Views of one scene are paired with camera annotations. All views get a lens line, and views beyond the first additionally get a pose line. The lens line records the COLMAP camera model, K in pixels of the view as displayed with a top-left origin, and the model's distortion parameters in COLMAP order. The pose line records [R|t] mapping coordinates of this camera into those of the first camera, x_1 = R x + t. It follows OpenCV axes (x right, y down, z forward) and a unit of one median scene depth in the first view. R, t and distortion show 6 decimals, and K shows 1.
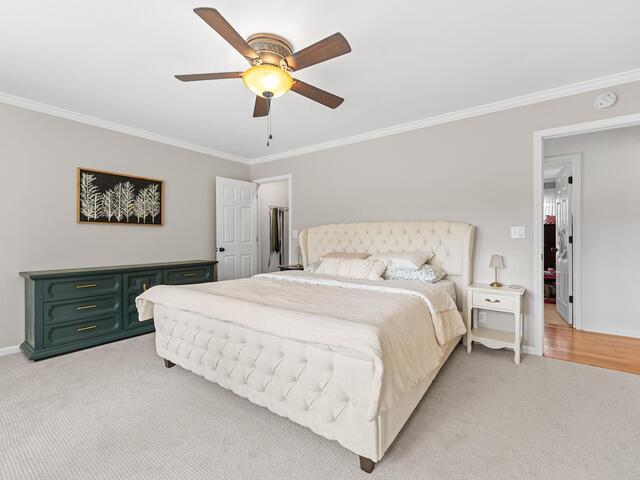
lens RADIAL K [[289.2, 0, 318.6], [0, 289.2, 237.9], [0, 0, 1]] dist [-0.002127, -0.000590]
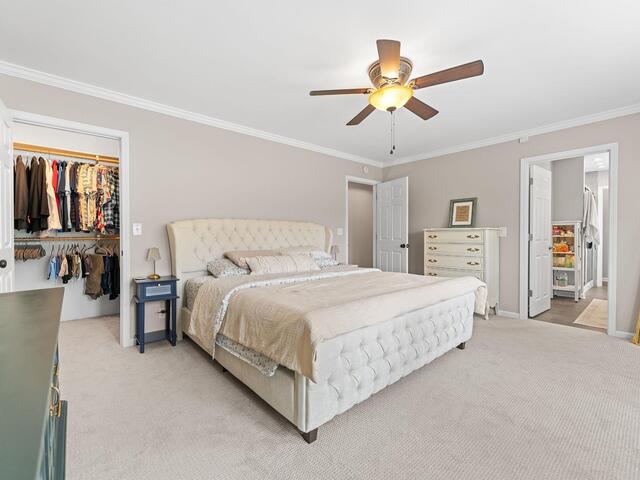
lens RADIAL K [[289.2, 0, 318.6], [0, 289.2, 237.9], [0, 0, 1]] dist [-0.002127, -0.000590]
pose [[0.218494, -0.016314, 0.975702, -0.806404], [-0.005358, 0.999825, 0.017917, -0.009372], [-0.975824, -0.009143, 0.218368, 0.601480]]
